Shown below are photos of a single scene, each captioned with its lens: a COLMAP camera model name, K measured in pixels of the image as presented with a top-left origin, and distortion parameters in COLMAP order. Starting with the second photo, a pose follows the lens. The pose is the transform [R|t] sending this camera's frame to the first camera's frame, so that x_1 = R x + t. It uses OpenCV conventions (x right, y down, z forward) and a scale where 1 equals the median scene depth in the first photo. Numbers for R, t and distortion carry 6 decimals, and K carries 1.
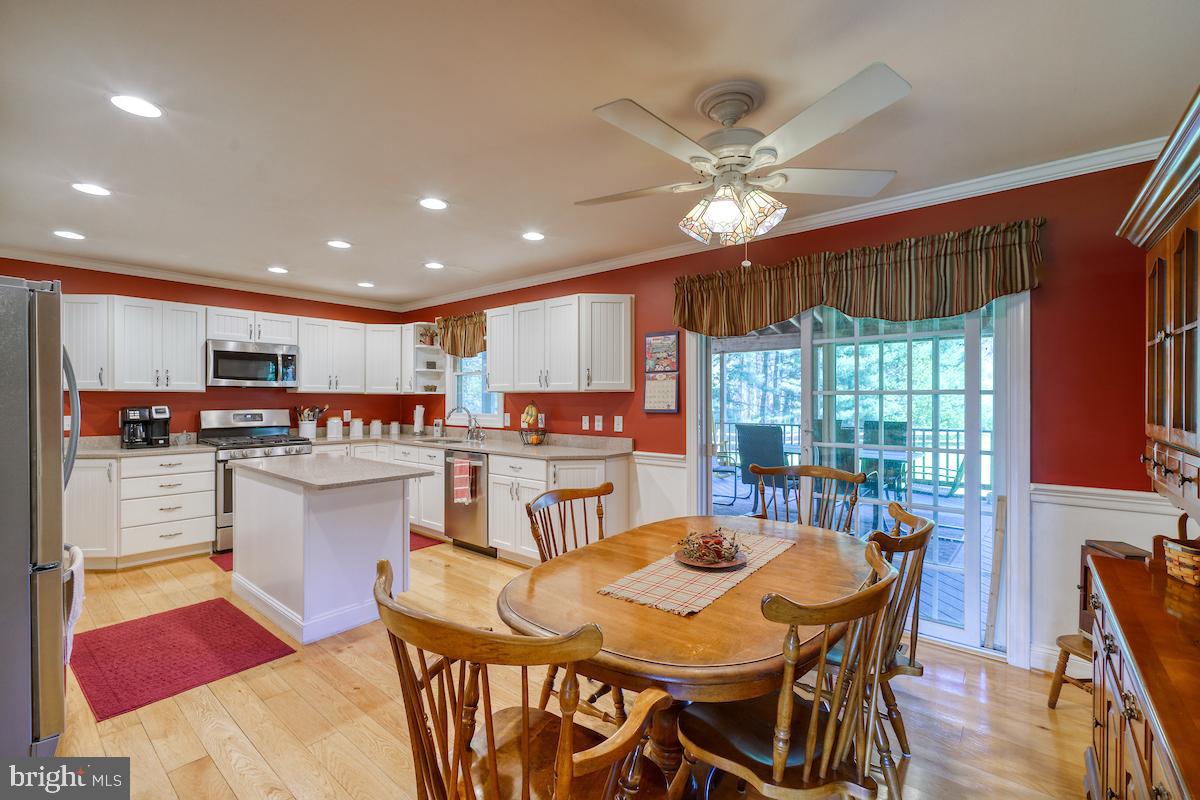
lens RADIAL K [[517.9, 0, 591.8], [0, 517.9, 396.2], [0, 0, 1]] dist [-0.000020, -0.000020]
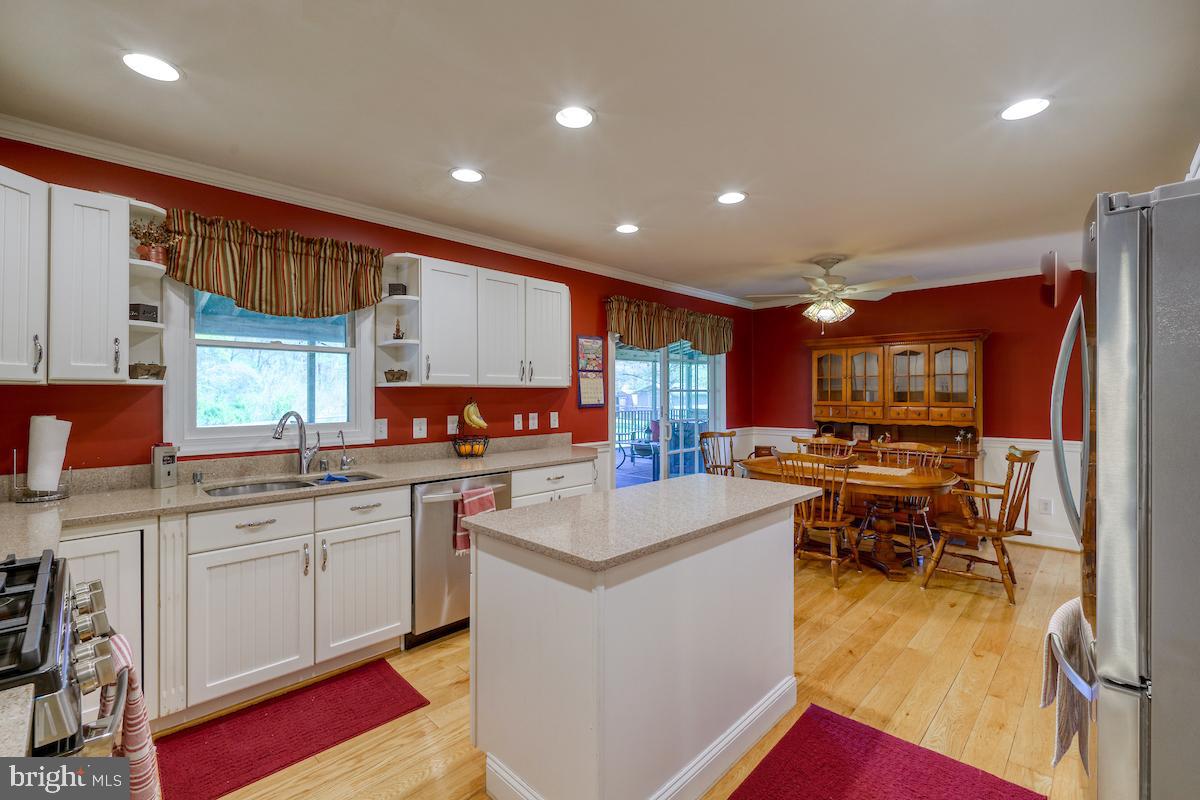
lens RADIAL K [[517.9, 0, 591.8], [0, 517.9, 396.2], [0, 0, 1]] dist [-0.000020, -0.000020]
pose [[0.077530, -0.005090, 0.996977, -0.892474], [-0.001390, 0.999985, 0.005214, 0.002199], [-0.996989, -0.001790, 0.077522, 0.812283]]
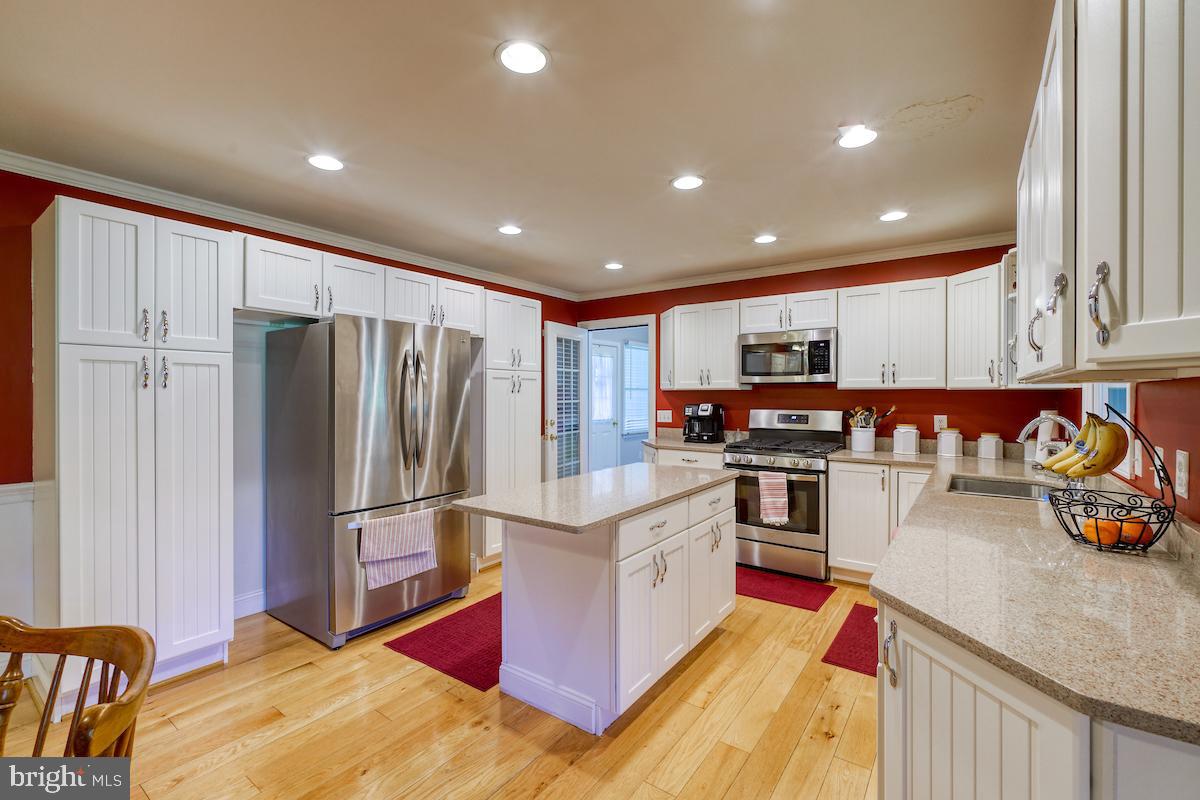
lens RADIAL K [[517.9, 0, 591.8], [0, 517.9, 396.2], [0, 0, 1]] dist [-0.000020, -0.000020]
pose [[0.073024, 0.001527, -0.997329, 0.194919], [0.006837, 0.999975, 0.002032, -0.000666], [0.997307, -0.006967, 0.073012, 0.706008]]
